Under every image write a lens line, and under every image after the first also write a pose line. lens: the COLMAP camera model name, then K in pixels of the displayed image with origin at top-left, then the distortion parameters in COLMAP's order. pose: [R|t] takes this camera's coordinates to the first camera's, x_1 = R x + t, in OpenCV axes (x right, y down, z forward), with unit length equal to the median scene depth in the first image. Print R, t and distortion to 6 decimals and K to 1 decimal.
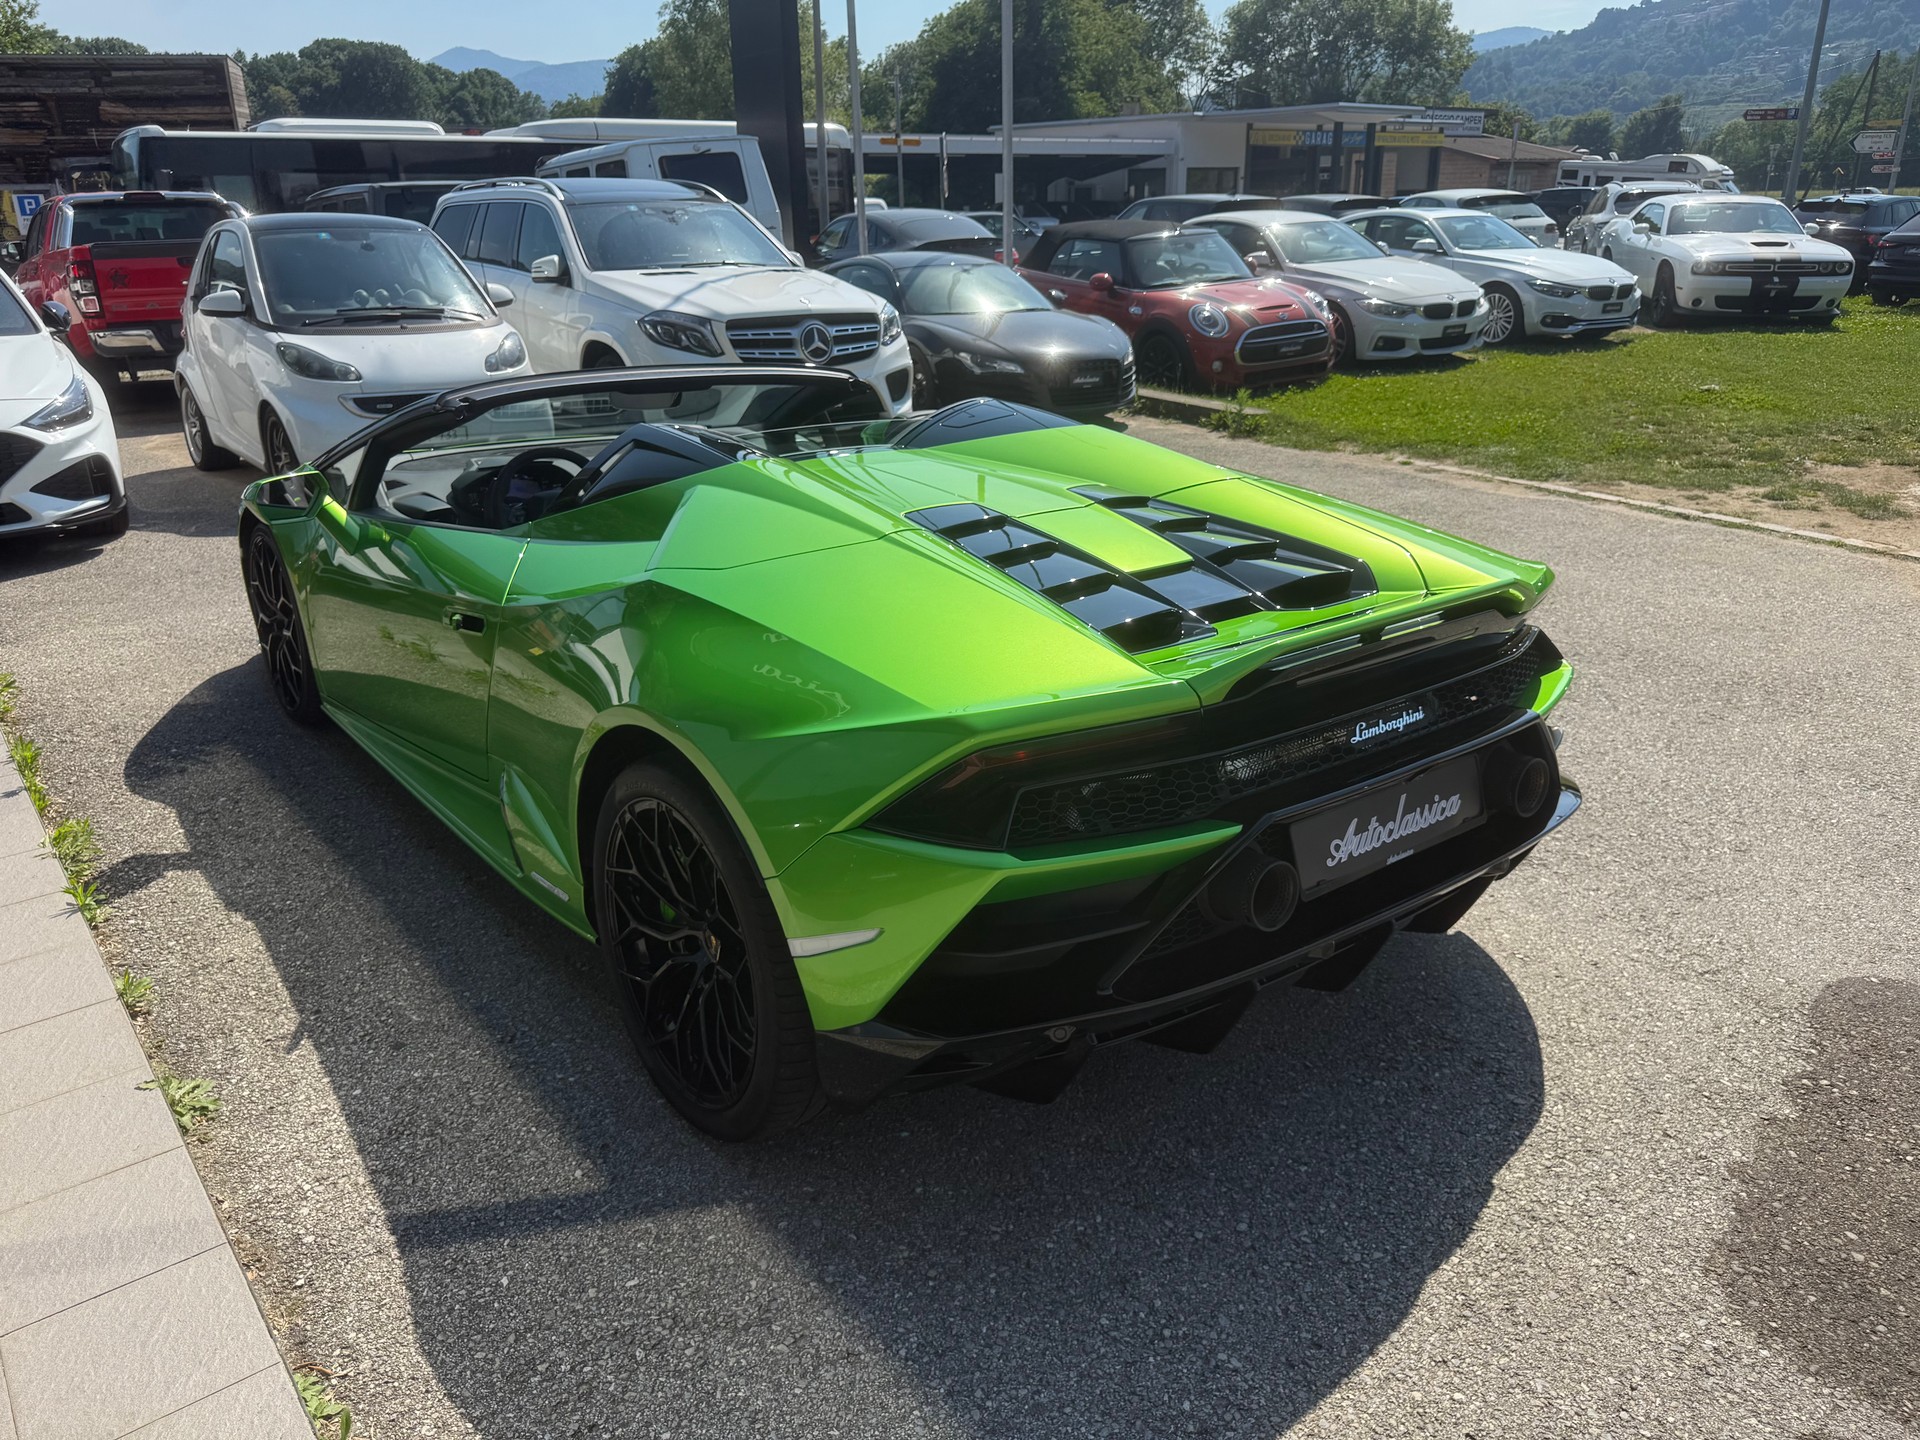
lens RADIAL K [[1350.5, 0, 955.7], [0, 1350.5, 745.7], [0, 0, 1]] dist [0.075996, -0.092516]
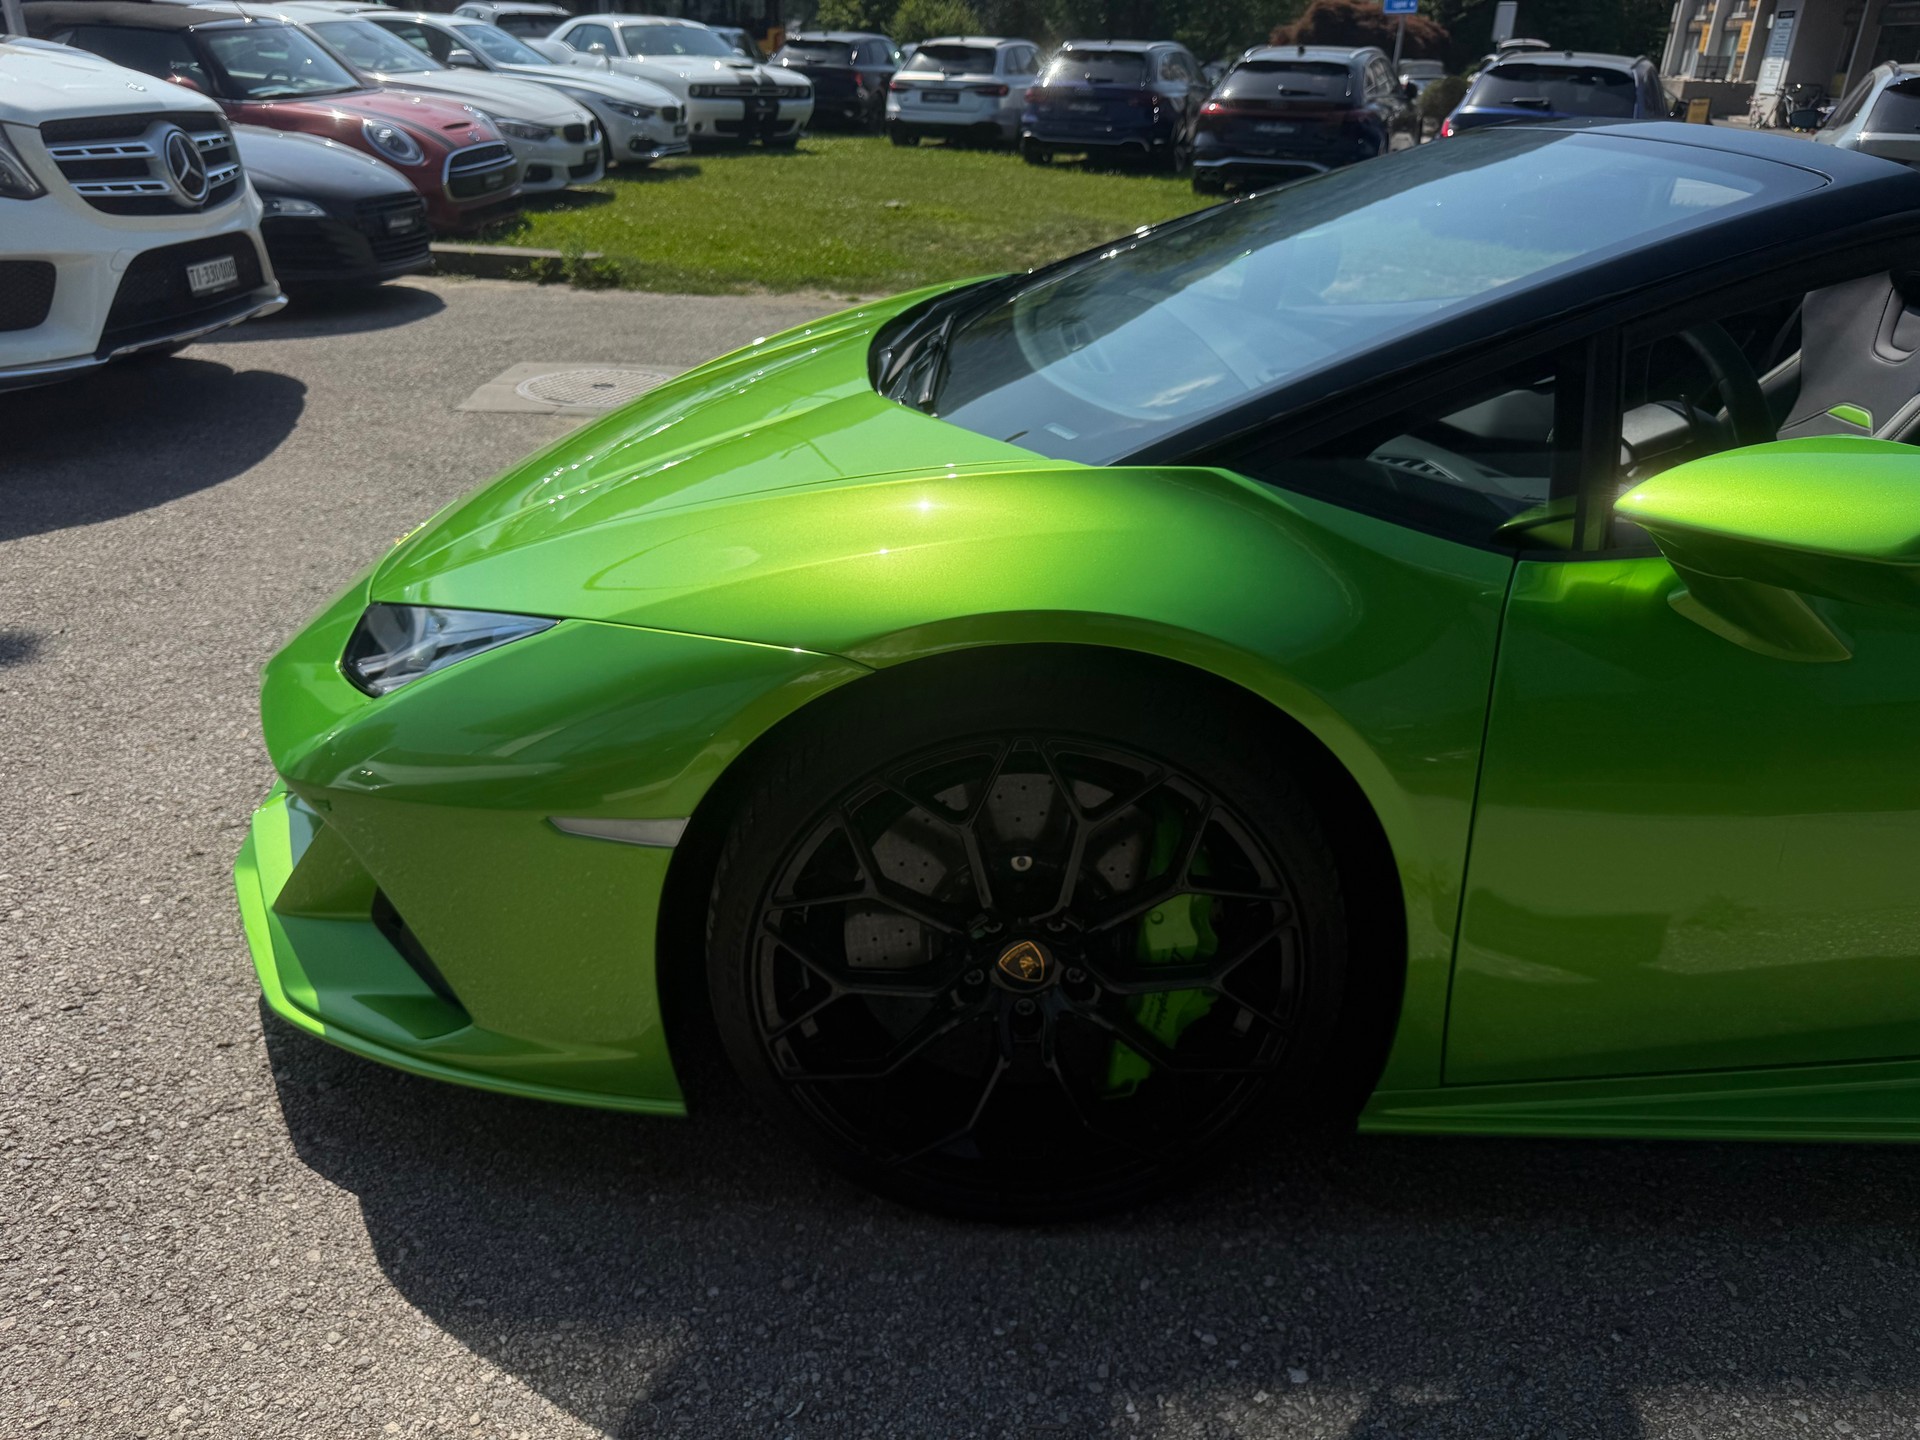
lens RADIAL K [[1380.1, 0, 951.4], [0, 1380.1, 713.8], [0, 0, 1]] dist [0.042368, -0.050937]
pose [[0.621839, -0.315641, 0.716719, -0.265315], [0.267729, 0.945721, 0.184206, -0.078256], [-0.735960, 0.077340, 0.672593, 0.297169]]
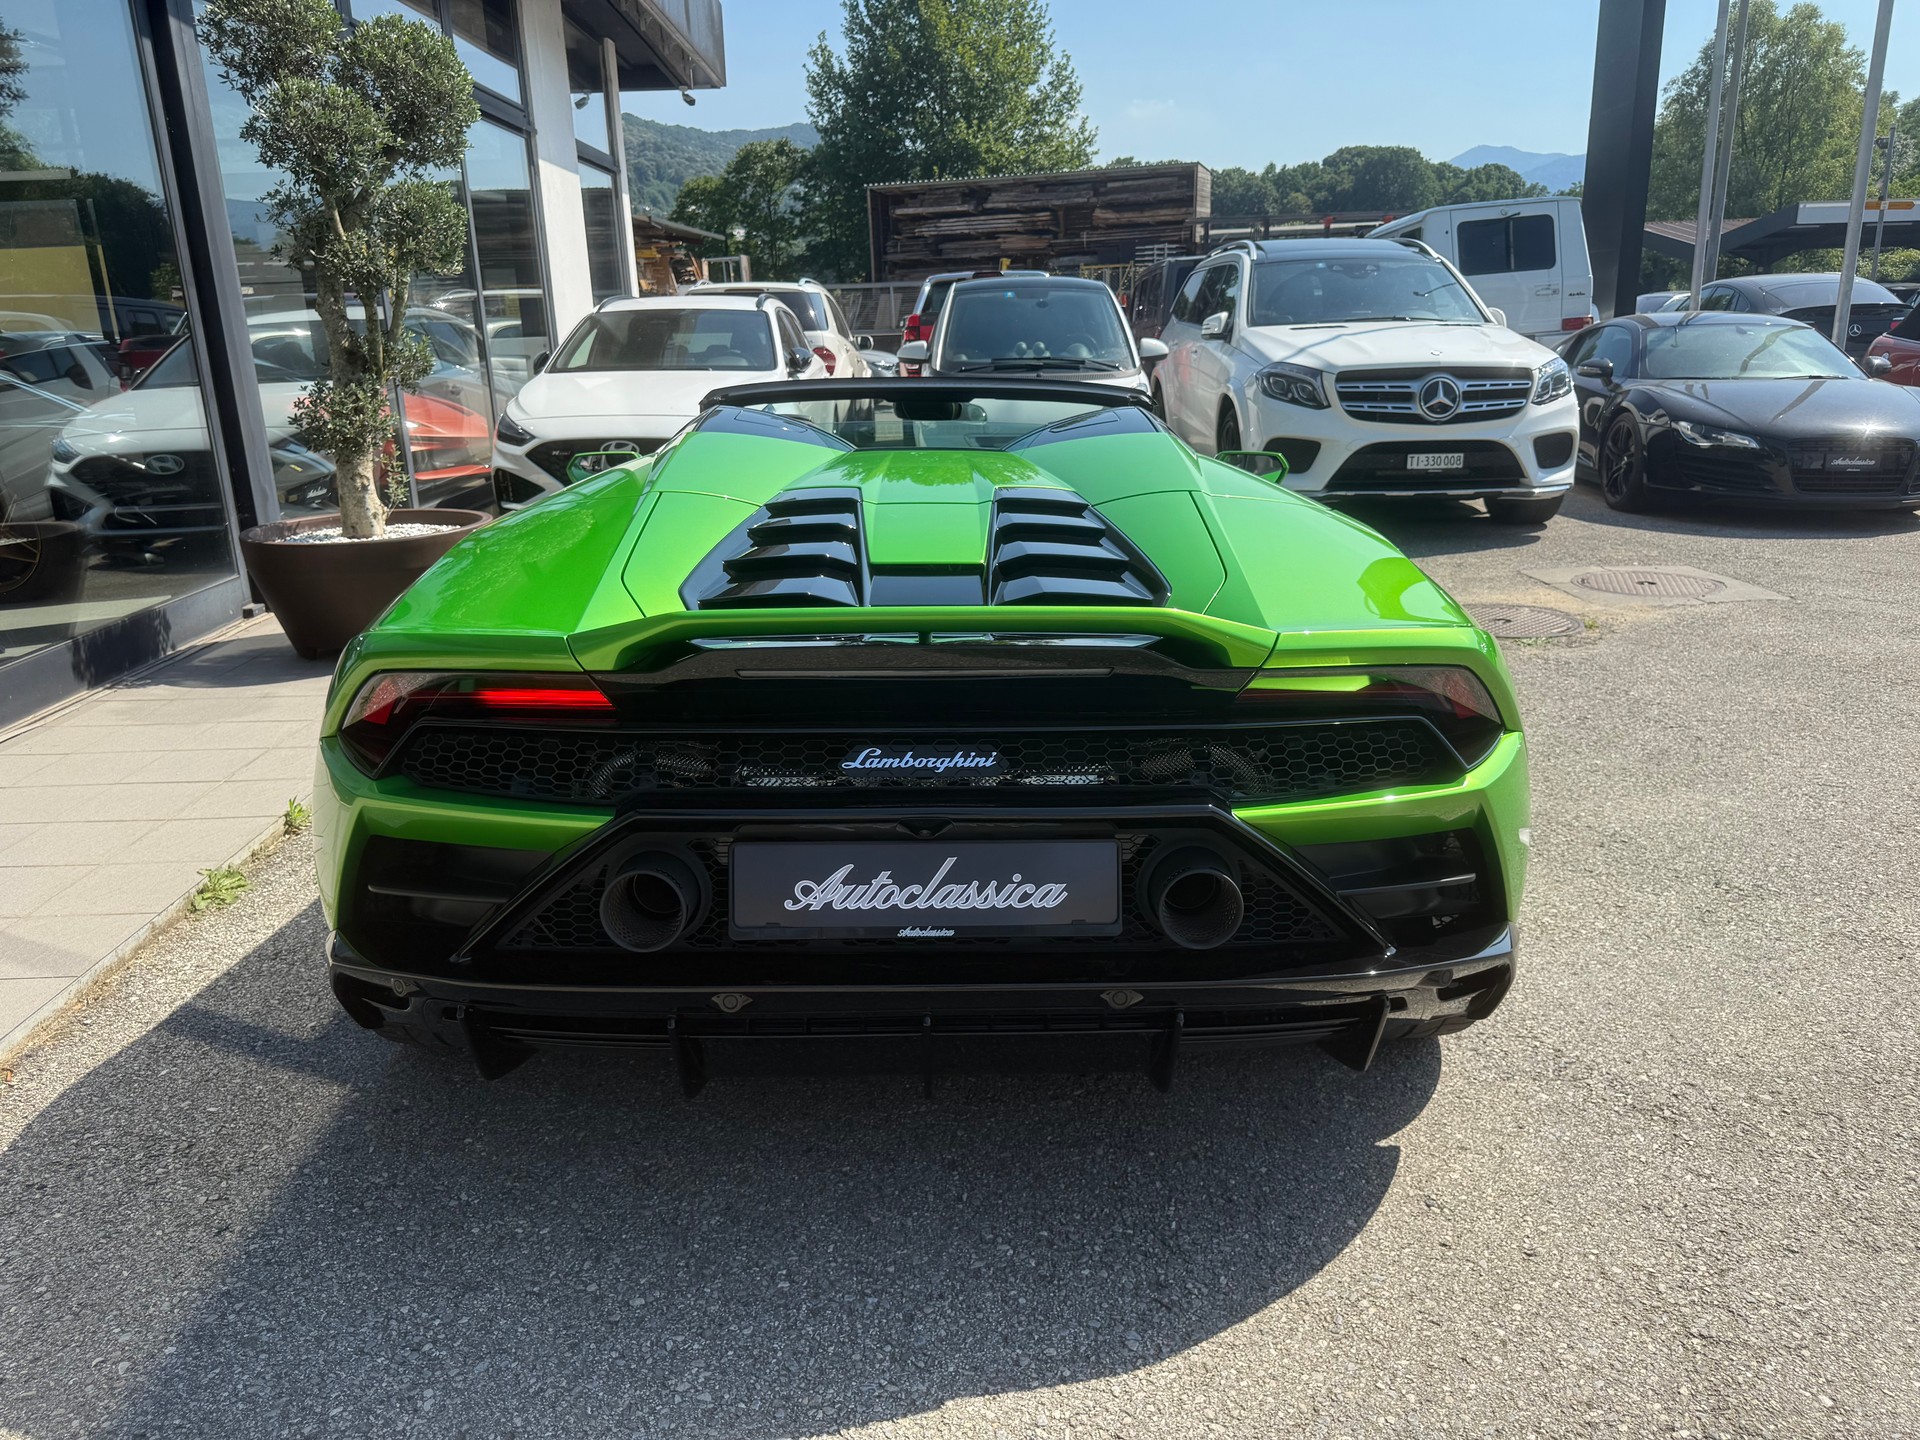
lens RADIAL K [[1371.0, 0, 964.0], [0, 1371.0, 709.9], [0, 0, 1]] dist [0.106619, -0.197966]
pose [[0.794049, 0.160872, -0.586179, 0.155396], [-0.211306, 0.977253, -0.018039, -0.006794], [0.569943, 0.138187, 0.809981, 0.069789]]
